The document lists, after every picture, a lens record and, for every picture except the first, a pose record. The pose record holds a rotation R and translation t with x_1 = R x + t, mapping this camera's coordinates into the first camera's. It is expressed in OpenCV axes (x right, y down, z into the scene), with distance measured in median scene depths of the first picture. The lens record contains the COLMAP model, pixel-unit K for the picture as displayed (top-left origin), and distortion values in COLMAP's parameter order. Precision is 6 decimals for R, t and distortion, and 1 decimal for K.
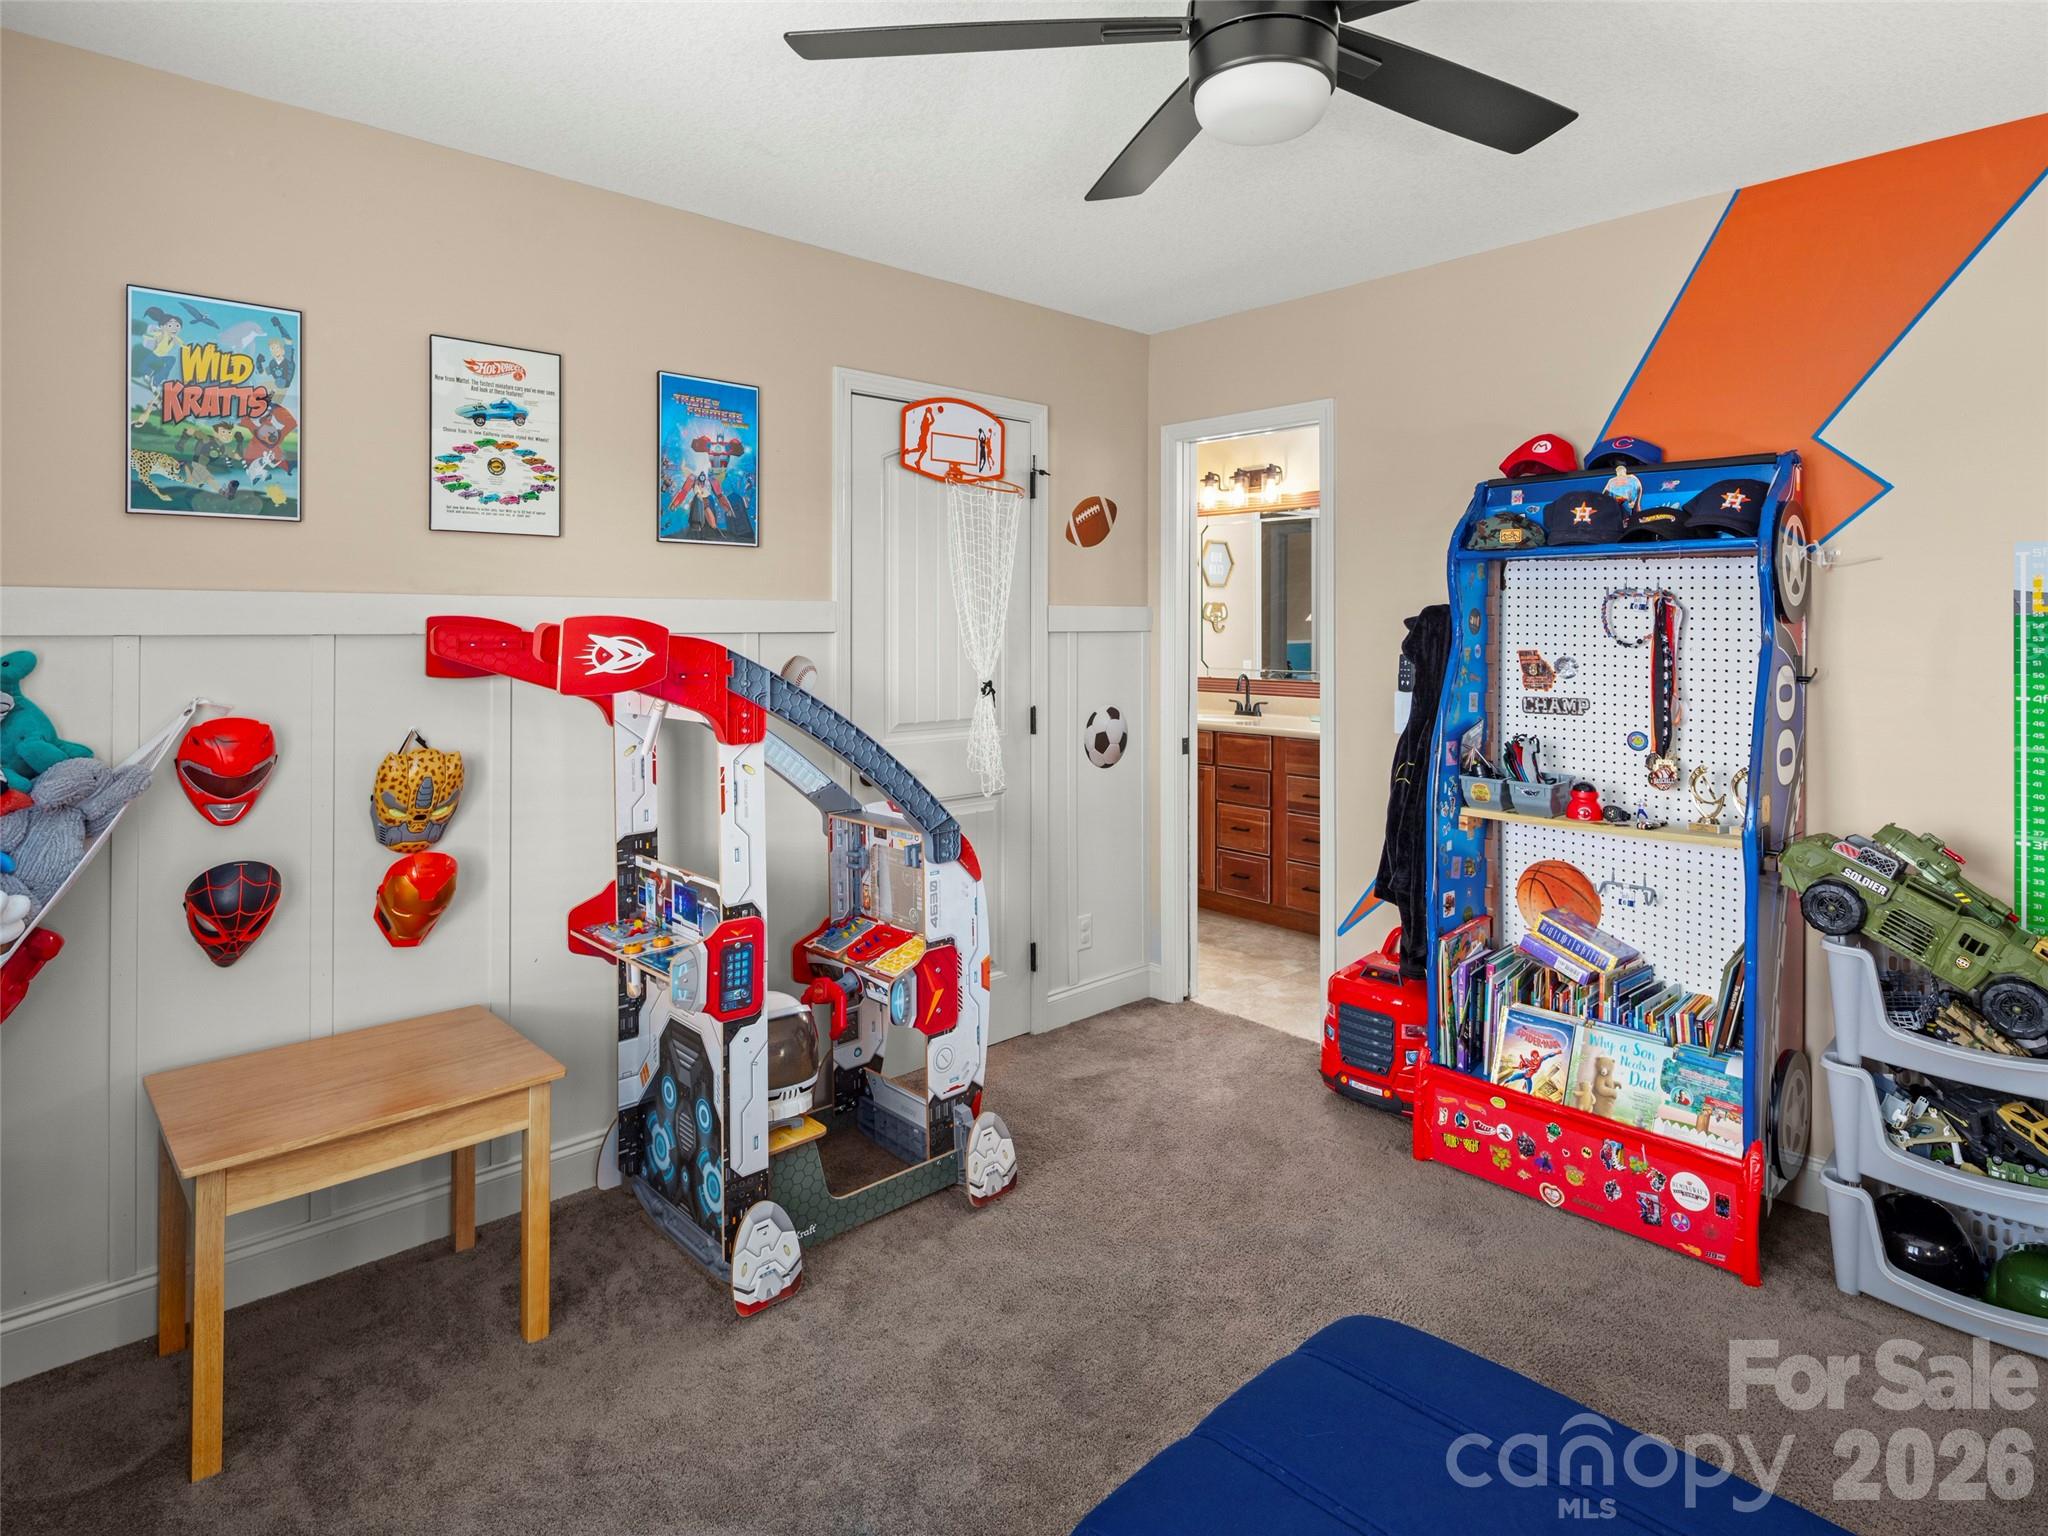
lens RADIAL K [[1120.8, 0, 1024.6], [0, 1120.8, 675.7], [0, 0, 1]] dist [0.000227, -0.000304]
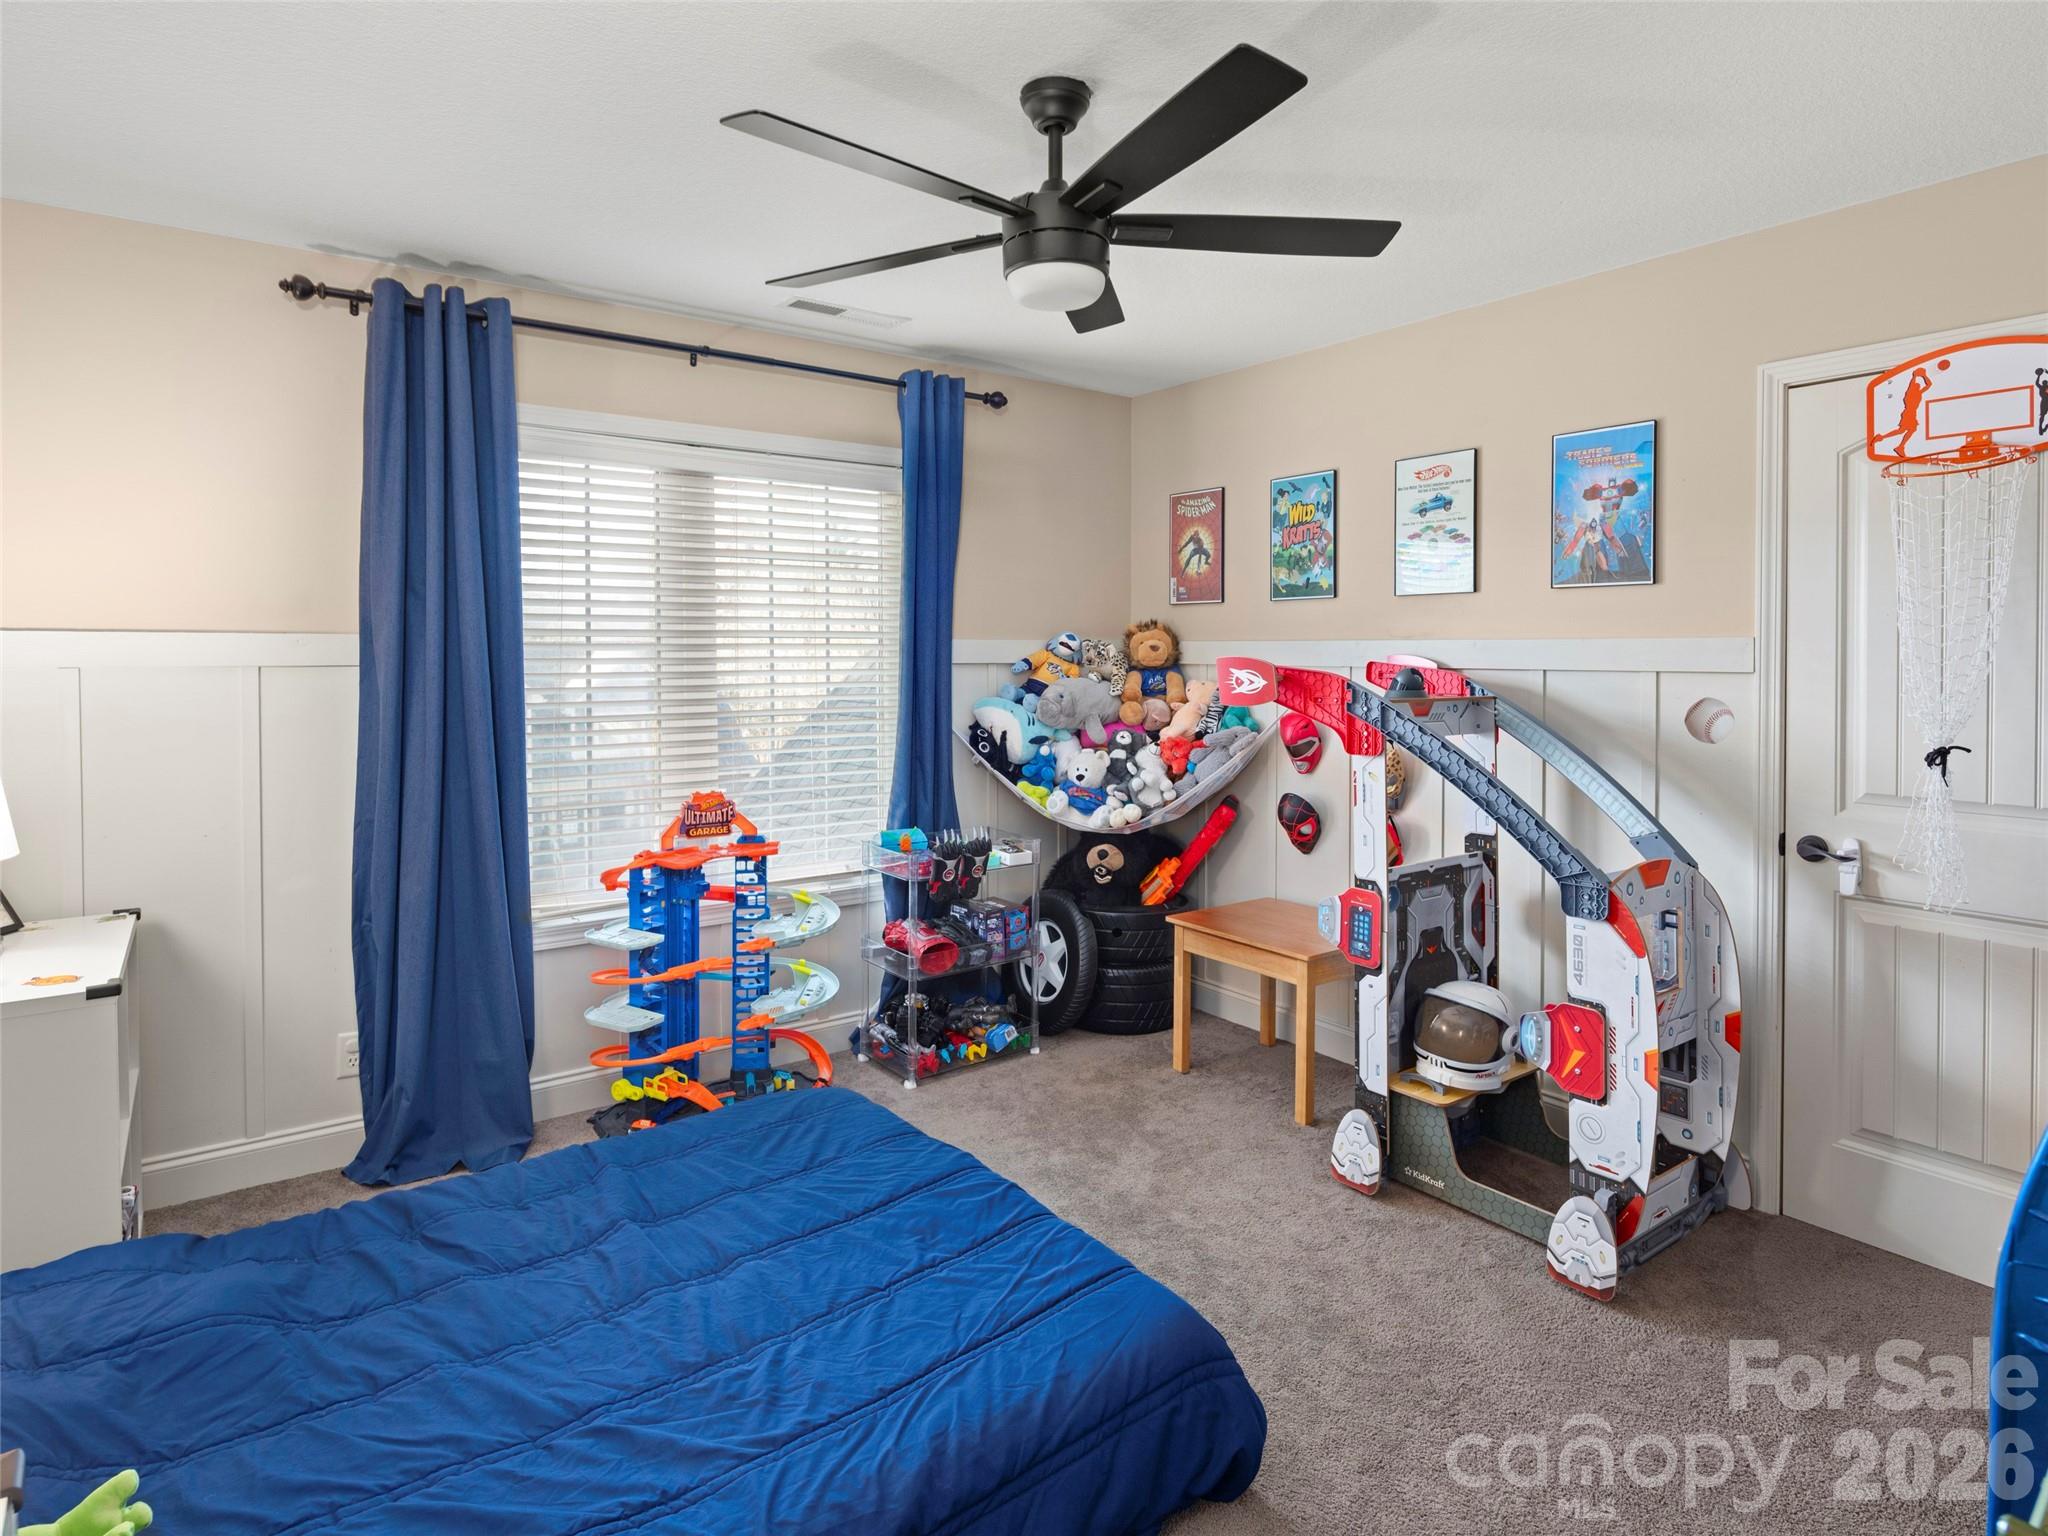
lens RADIAL K [[1084.3, 0, 1024.0], [0, 1084.3, 768.0], [0, 0, 1]] dist [-0.000784, -0.000308]
pose [[-0.102296, 0.106462, -0.989041, 0.865945], [-0.045379, 0.992722, 0.111552, -0.039389], [0.993718, 0.056293, -0.096721, 0.614228]]
